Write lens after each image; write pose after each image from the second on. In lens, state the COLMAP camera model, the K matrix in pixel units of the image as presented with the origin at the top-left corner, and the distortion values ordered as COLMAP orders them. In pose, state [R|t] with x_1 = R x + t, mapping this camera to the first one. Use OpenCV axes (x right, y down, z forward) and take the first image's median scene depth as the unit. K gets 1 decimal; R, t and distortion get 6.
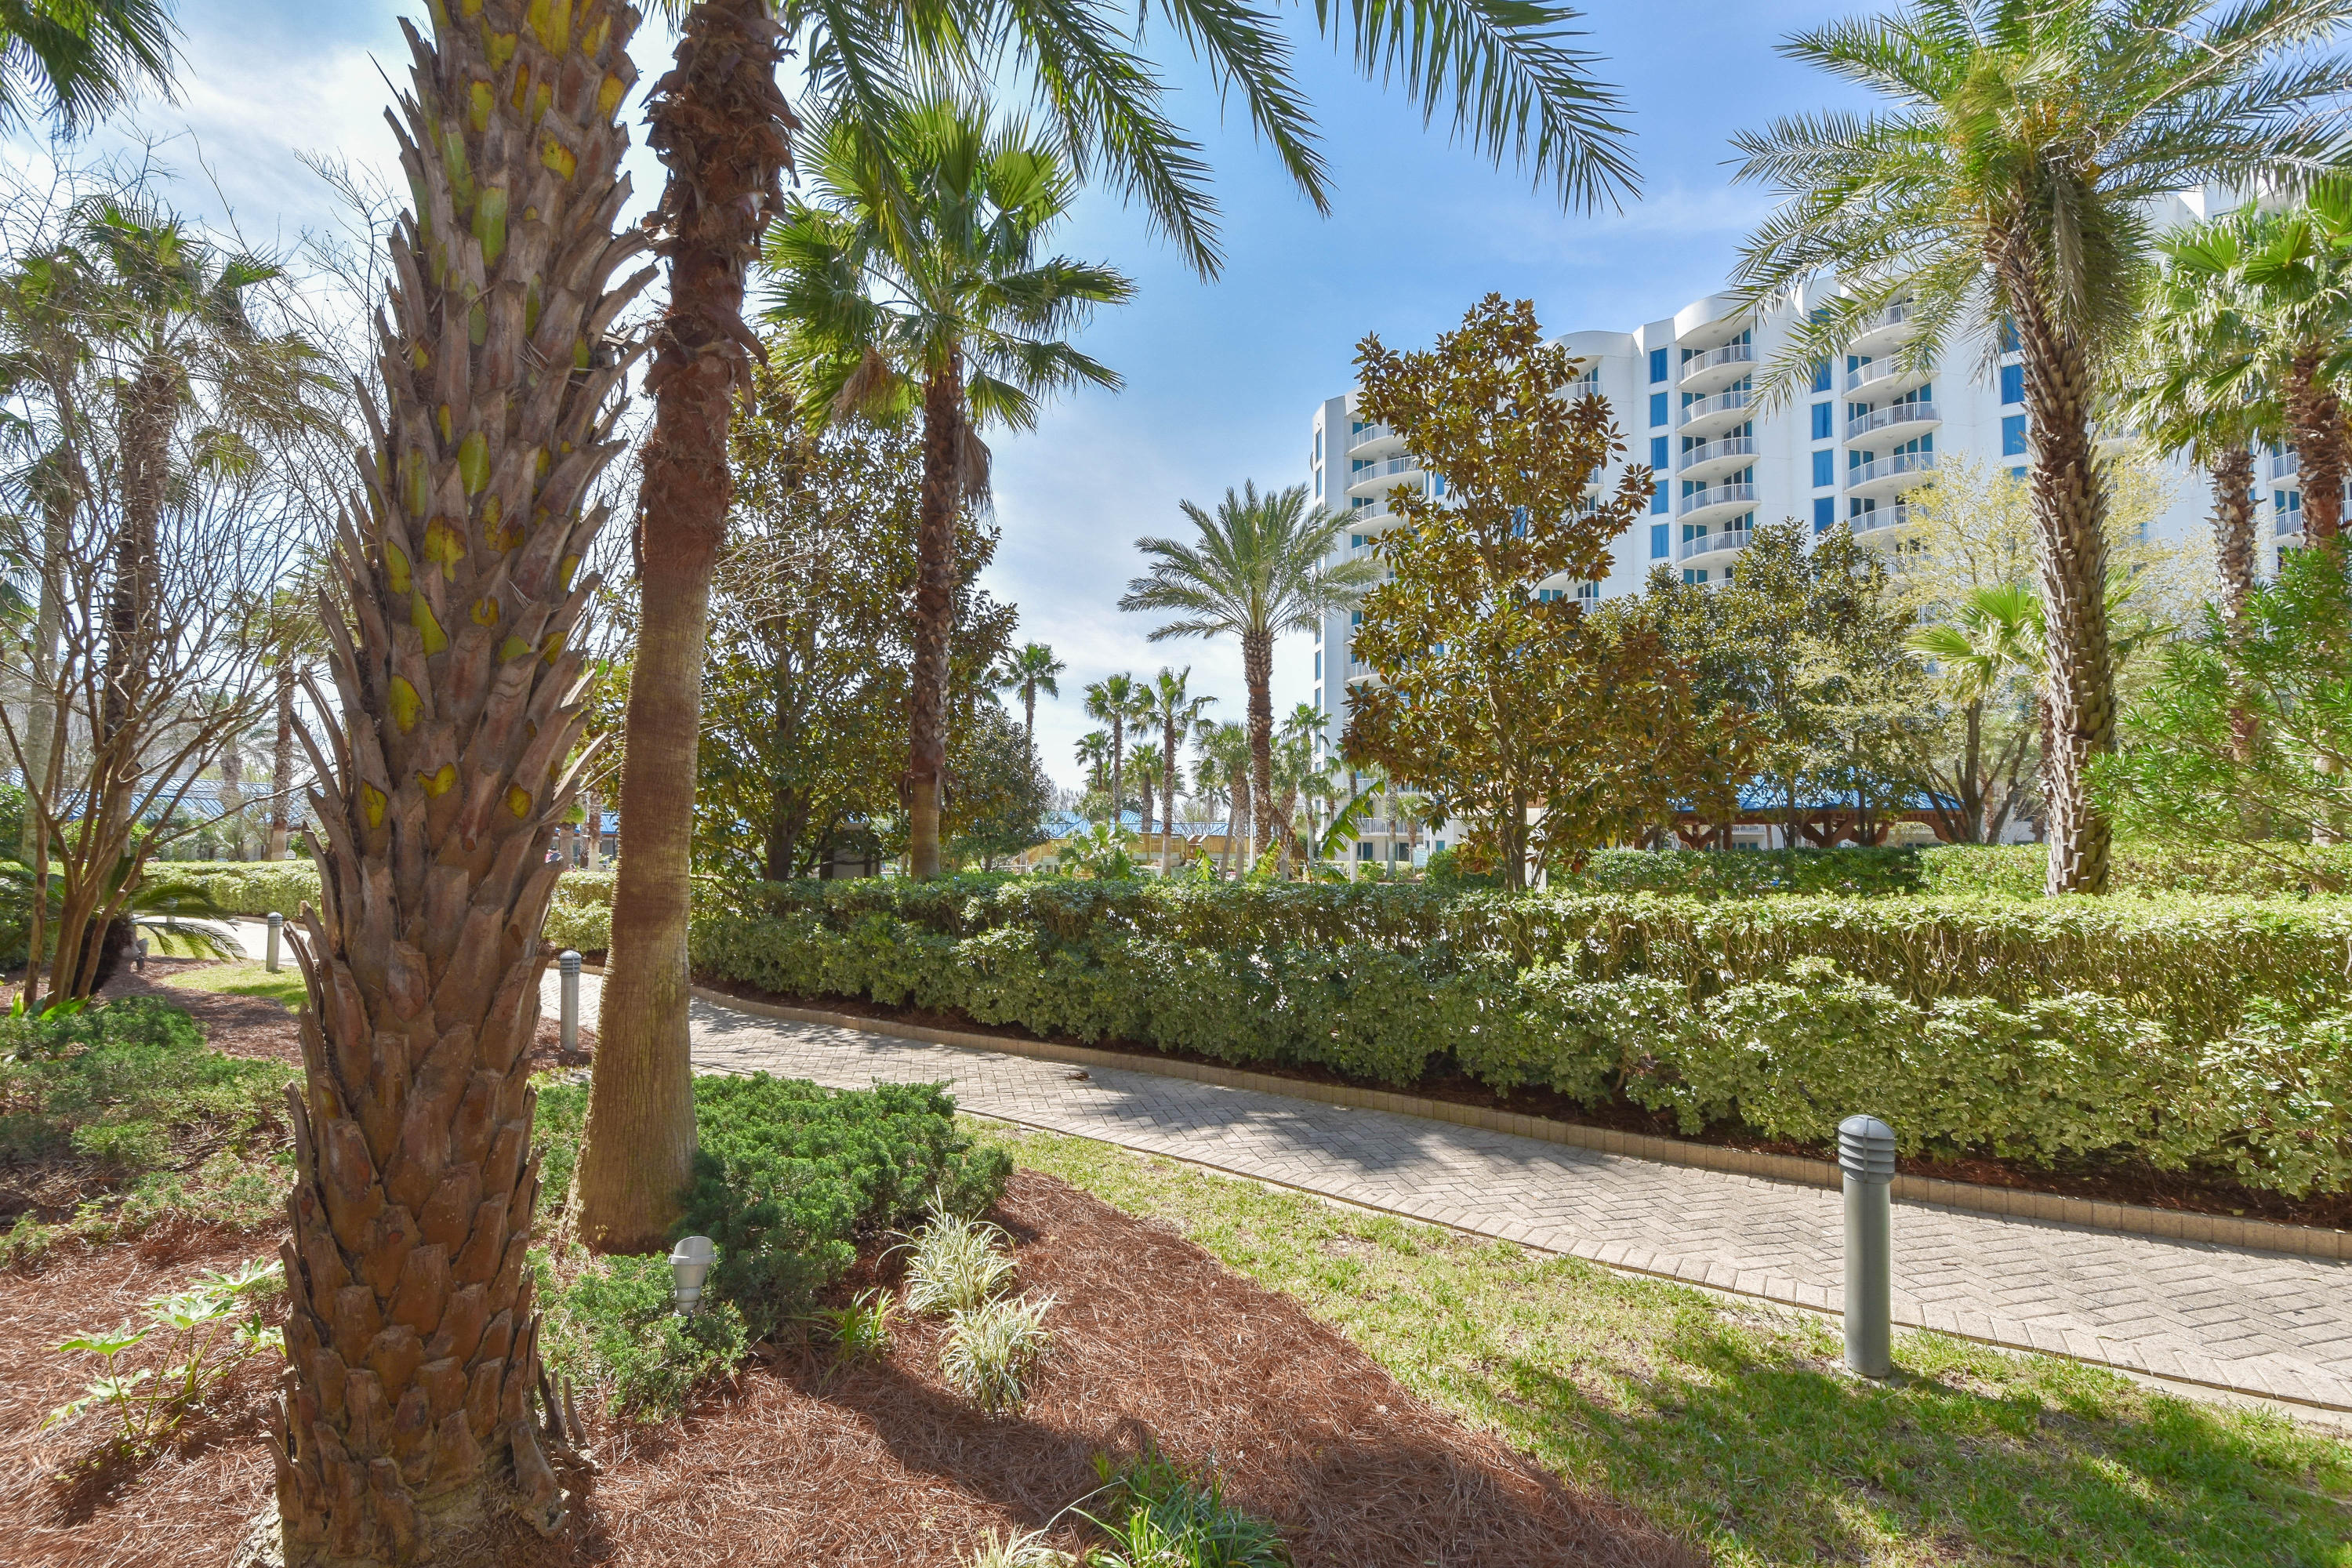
lens RADIAL K [[1019.4, 0, 1180.8], [0, 1019.4, 808.3], [0, 0, 1]] dist [0.023234, -0.019988]
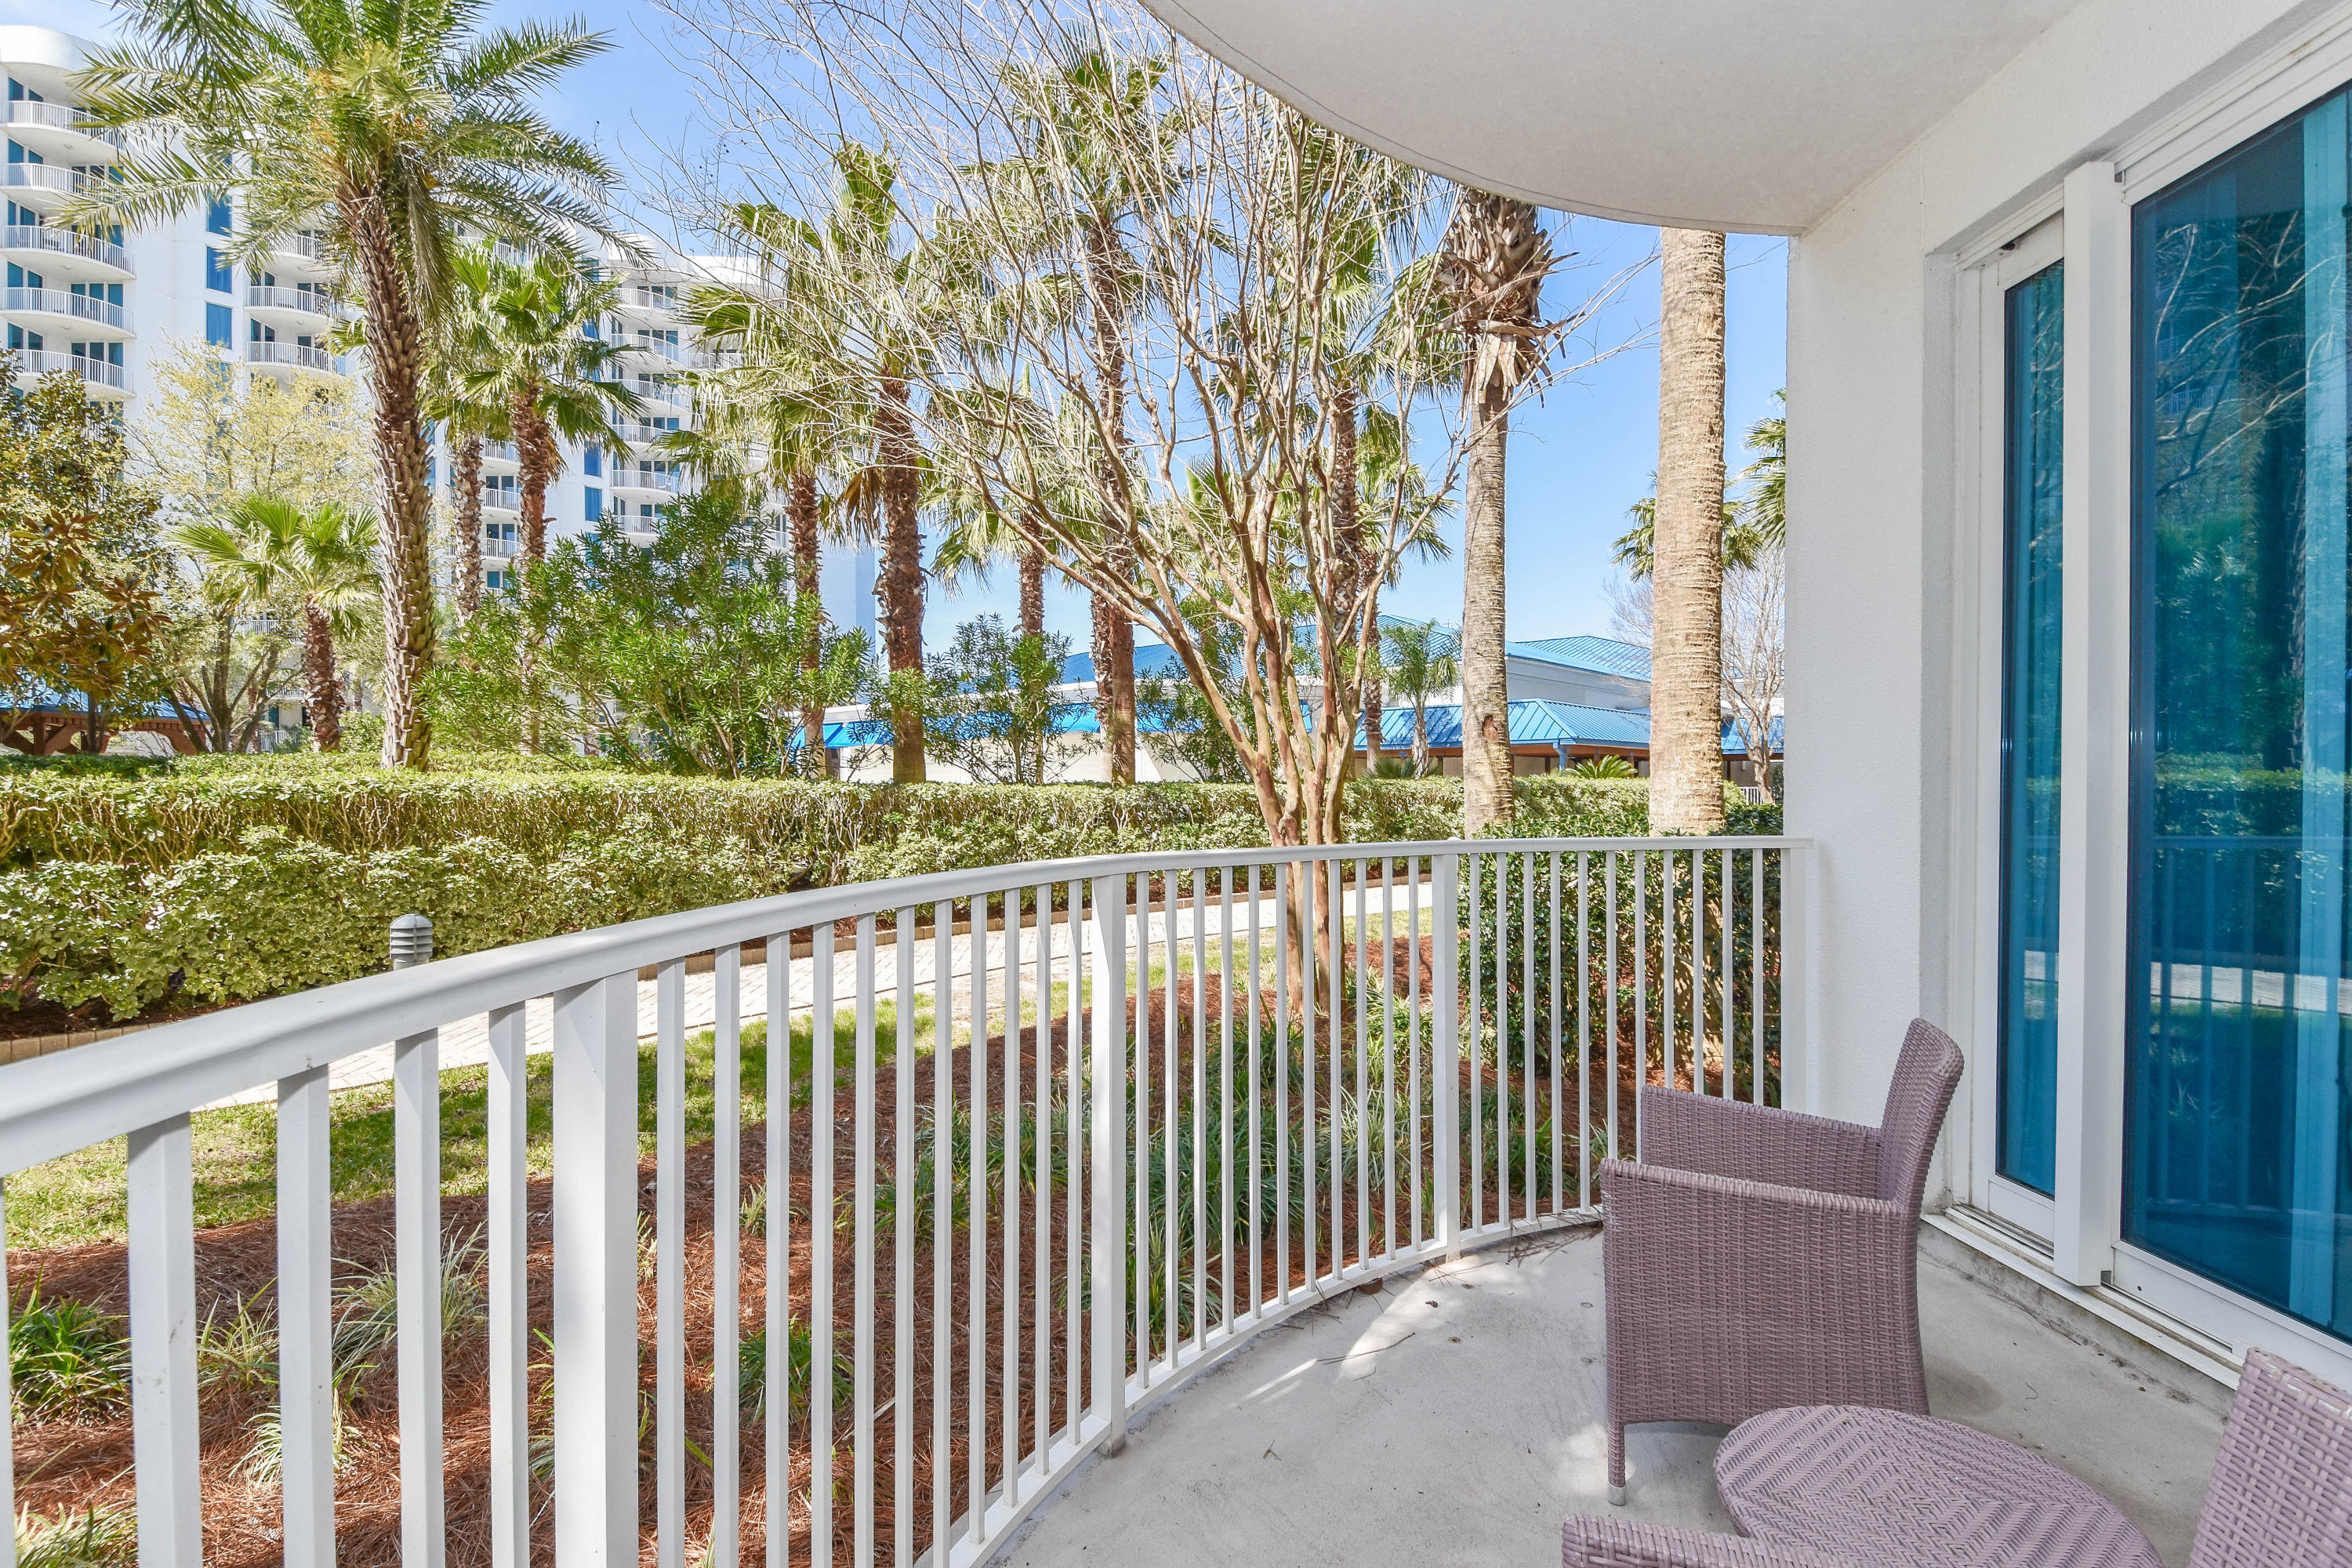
lens RADIAL K [[1019.4, 0, 1180.8], [0, 1019.4, 808.3], [0, 0, 1]] dist [0.023234, -0.019988]
pose [[0.129145, -0.036110, 0.990968, -0.122486], [-0.038697, 0.998392, 0.041423, 0.016132], [-0.990870, -0.043697, 0.127540, -0.036860]]
